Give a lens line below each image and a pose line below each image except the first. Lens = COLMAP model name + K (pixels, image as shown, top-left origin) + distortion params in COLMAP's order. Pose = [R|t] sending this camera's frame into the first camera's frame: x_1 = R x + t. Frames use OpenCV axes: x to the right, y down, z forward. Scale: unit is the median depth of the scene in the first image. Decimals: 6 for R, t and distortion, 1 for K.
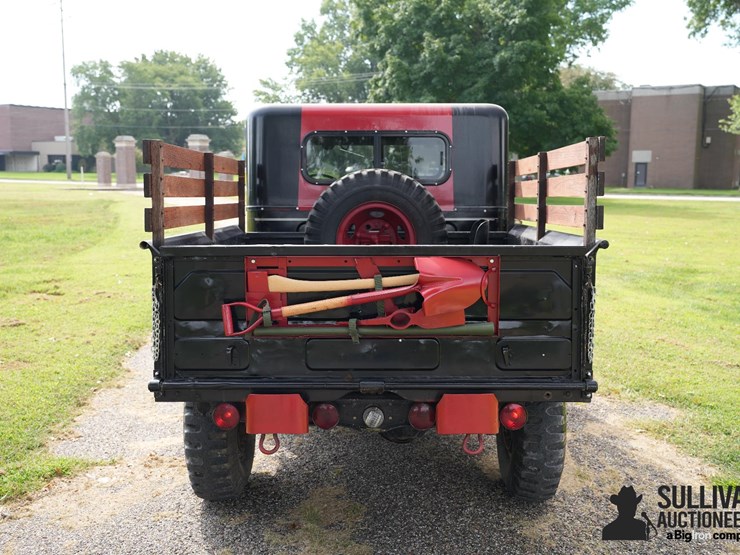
lens RADIAL K [[768.2, 0, 370.0], [0, 768.2, 277.5], [0, 0, 1]] dist [0.014022, 0.040299]
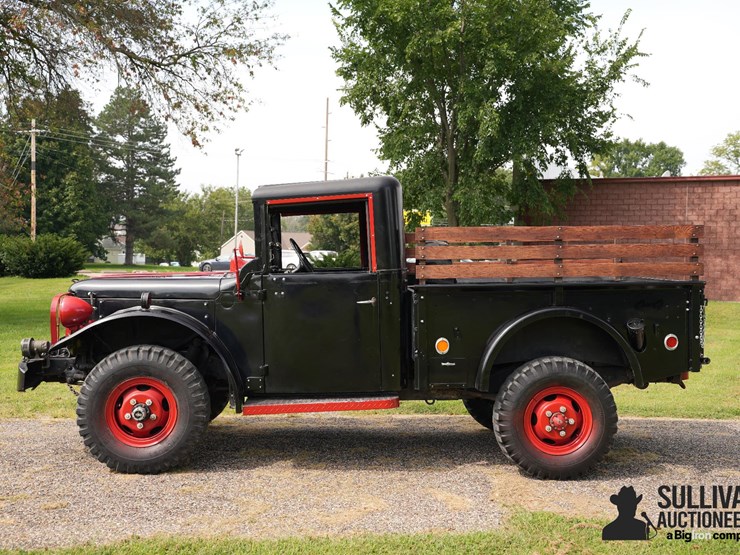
lens RADIAL K [[898.6, 0, 371.3], [0, 898.6, 272.8], [0, 0, 1]] dist [0.047201, 0.233577]
pose [[-0.064188, -0.014370, 0.997834, -1.474746], [0.110664, 0.993627, 0.021429, -0.119618], [-0.991783, 0.111800, -0.062189, 1.178954]]
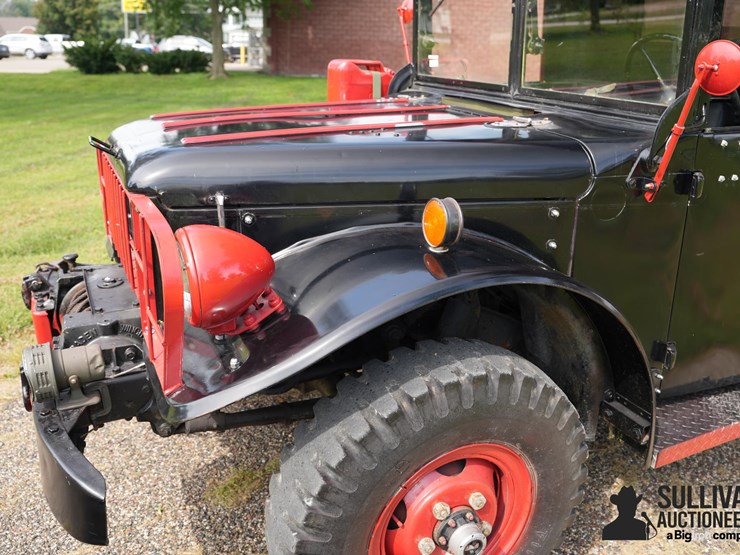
lens RADIAL K [[671.4, 0, 373.9], [0, 671.4, 277.9], [0, 0, 1]] dist [-0.094051, 0.065874]
pose [[-0.447995, -0.302912, 0.841157, -0.411351], [0.087293, 0.921538, 0.378350, -0.188079], [-0.889764, 0.242925, -0.386402, 1.586339]]
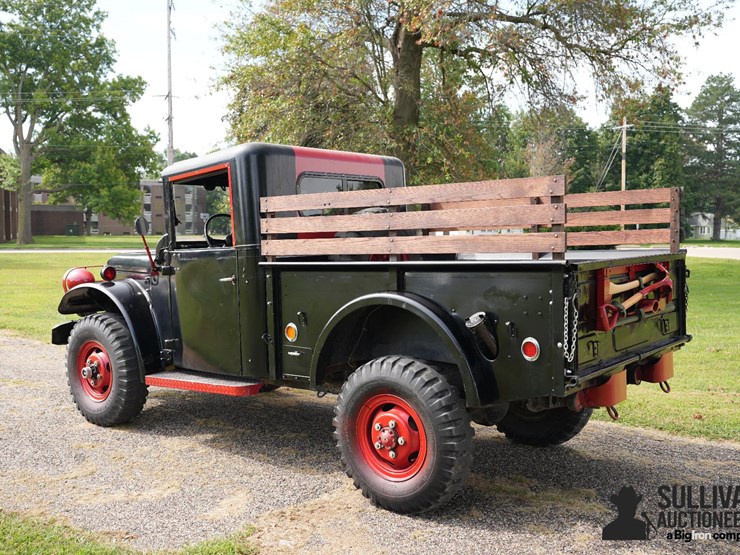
lens RADIAL K [[768.2, 0, 370.0], [0, 768.2, 277.5], [0, 0, 1]] dist [0.014022, 0.040299]
pose [[0.609343, -0.046224, 0.791558, -0.883626], [0.100047, 0.994803, -0.018923, -0.014569], [-0.786570, 0.090724, 0.610801, 0.318930]]
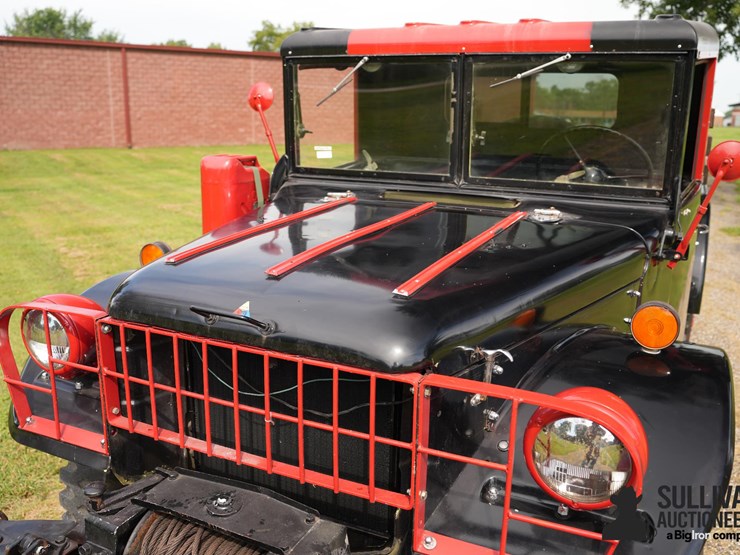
lens RADIAL K [[671.4, 0, 373.9], [0, 671.4, 277.9], [0, 0, 1]] dist [-0.094051, 0.065874]
pose [[-0.908984, -0.106694, 0.402944, -0.149988], [0.044610, 0.936233, 0.348535, -0.233806], [-0.414437, 0.334788, -0.846262, 1.761797]]
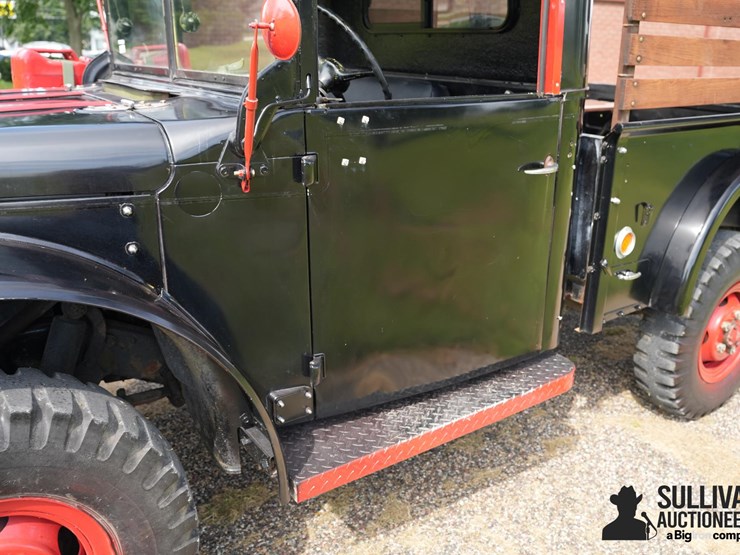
lens RADIAL K [[669.0, 0, 370.8], [0, 669.0, 279.7], [0, 0, 1]] dist [-0.096043, 0.065503]
pose [[-0.581529, -0.273055, 0.766332, -0.442273], [0.075943, 0.919655, 0.385315, -0.151868], [-0.809973, 0.282269, -0.514069, 1.419036]]
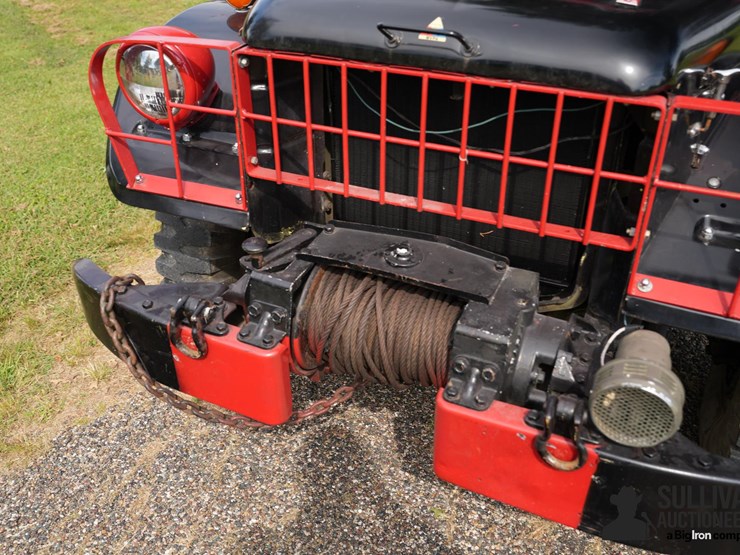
lens RADIAL K [[723.6, 0, 370.0], [0, 723.6, 277.5], [0, 0, 1]] dist [-0.071382, 0.102870]
pose [[-0.917700, -0.205179, 0.340189, -0.069930], [0.061072, 0.773267, 0.631133, -0.218434], [-0.392552, 0.599966, -0.697096, 1.789155]]
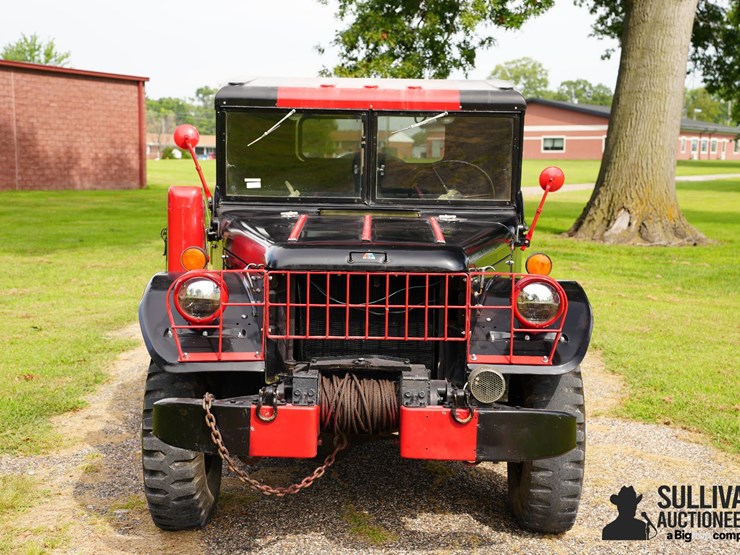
lens RADIAL K [[1200.7, 0, 370.0], [0, 1200.7, 277.5], [0, 0, 1]] dist [0.256300, 0.095835]
pose [[-0.999793, -0.005808, -0.019509, 0.032908], [-0.010178, 0.972645, 0.232072, -0.336721], [0.017627, 0.232223, -0.972503, 2.522546]]
